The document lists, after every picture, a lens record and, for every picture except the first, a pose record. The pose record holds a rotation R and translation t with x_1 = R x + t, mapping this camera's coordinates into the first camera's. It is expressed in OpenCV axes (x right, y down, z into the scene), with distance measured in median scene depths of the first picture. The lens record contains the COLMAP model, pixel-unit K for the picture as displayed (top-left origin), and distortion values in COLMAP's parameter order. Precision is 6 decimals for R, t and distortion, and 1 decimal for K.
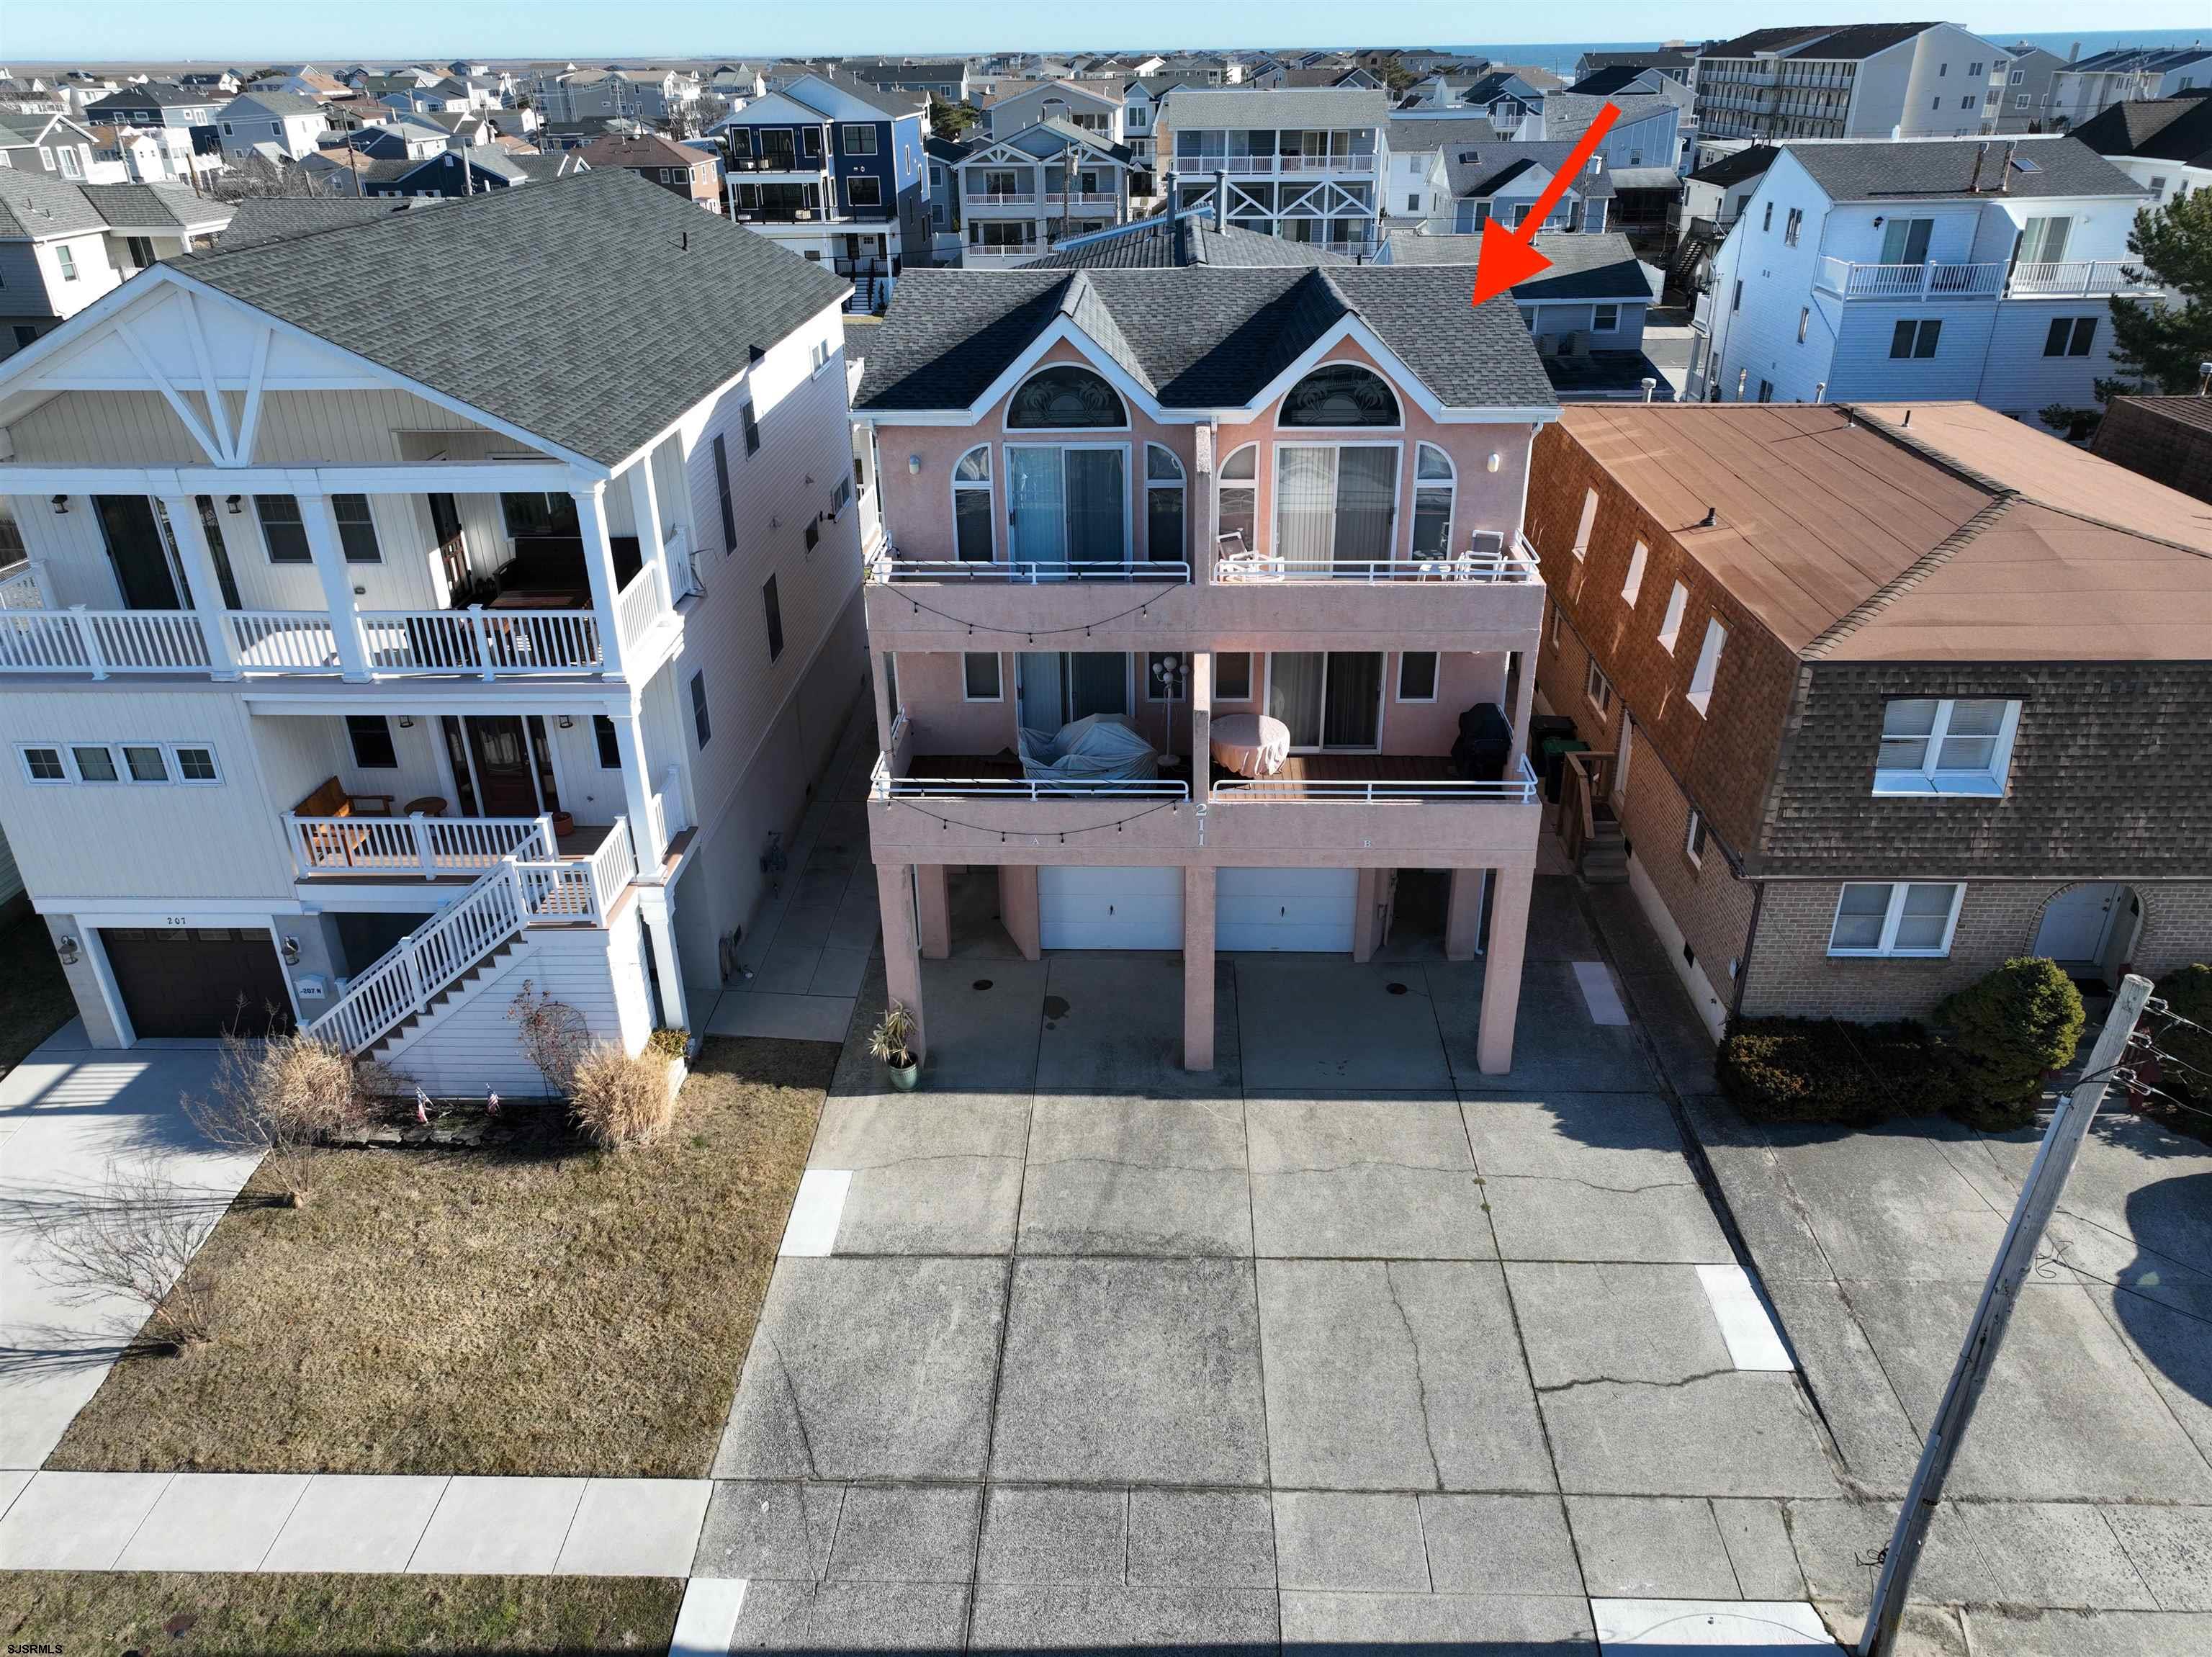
lens RADIAL K [[1556.8, 0, 1112.9], [0, 1556.8, 826.8], [0, 0, 1]] dist [-0.003134, 0.022744]
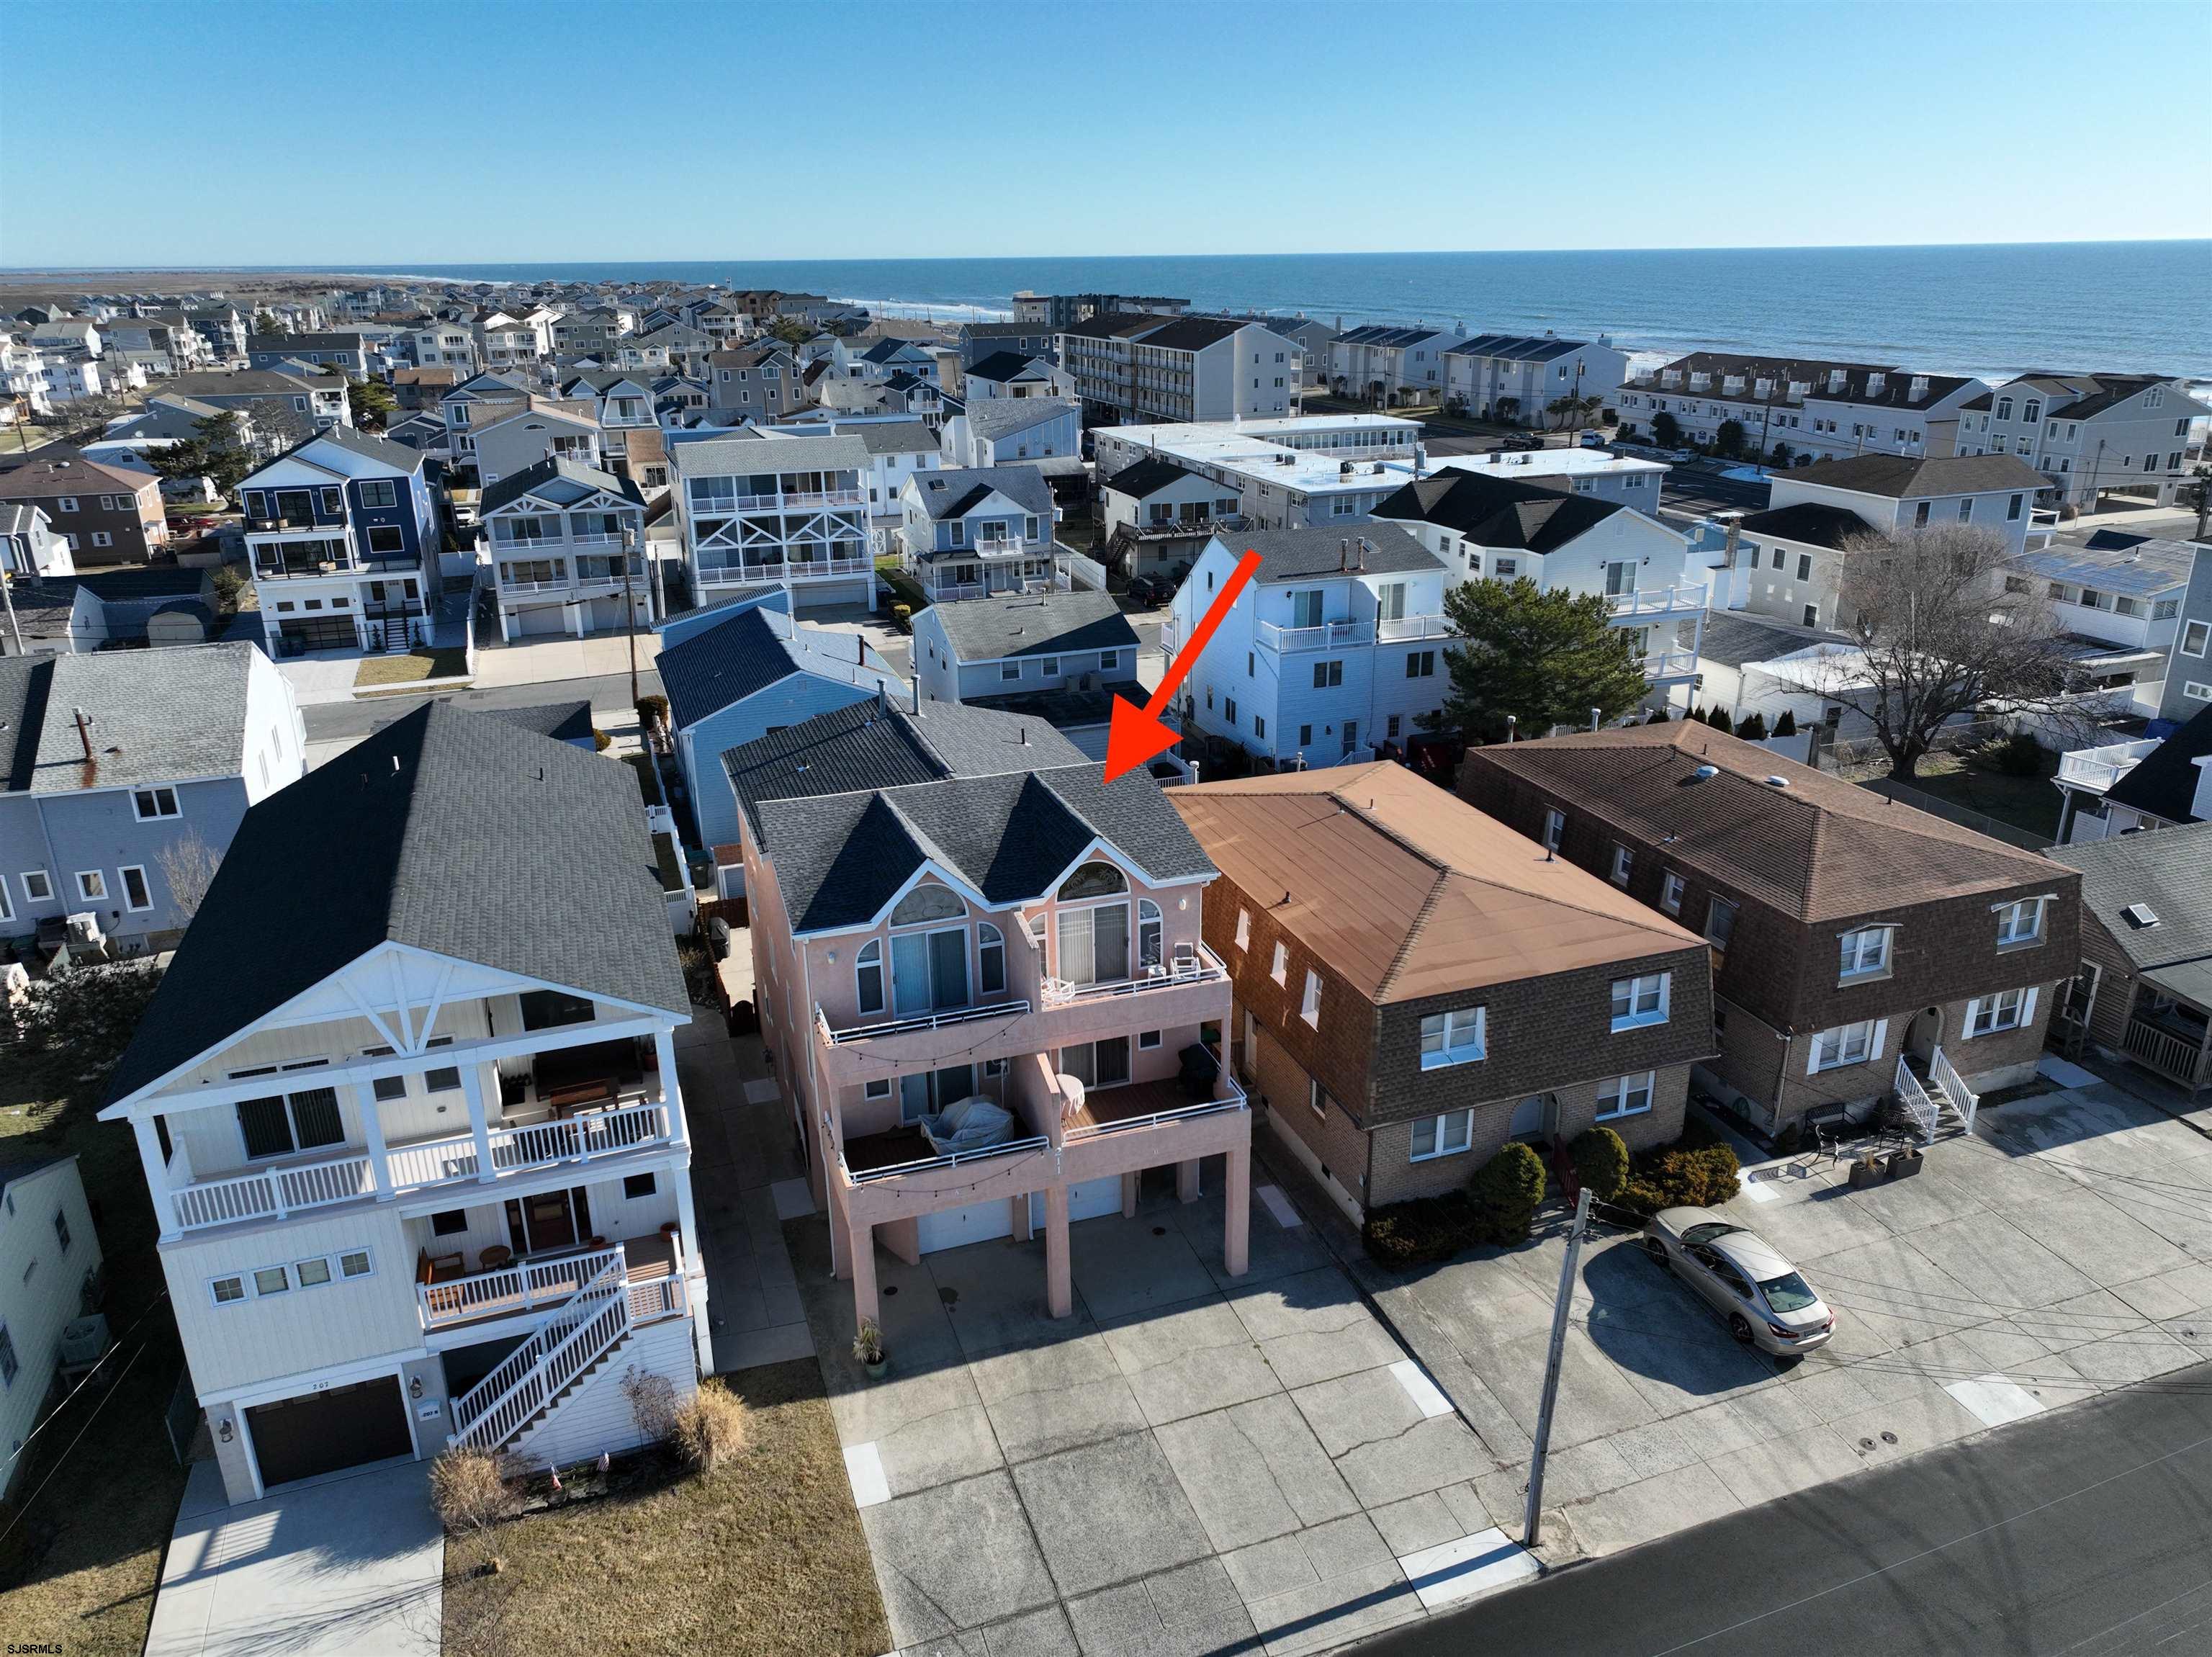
lens RADIAL K [[1554.6, 0, 1112.5], [0, 1554.6, 828.6], [0, 0, 1]] dist [0.005114, 0.008507]
pose [[0.929669, -0.126033, 0.346167, -0.389701], [0.164605, 0.982754, -0.084261, -0.187901], [-0.329577, 0.135316, 0.934381, -0.534738]]
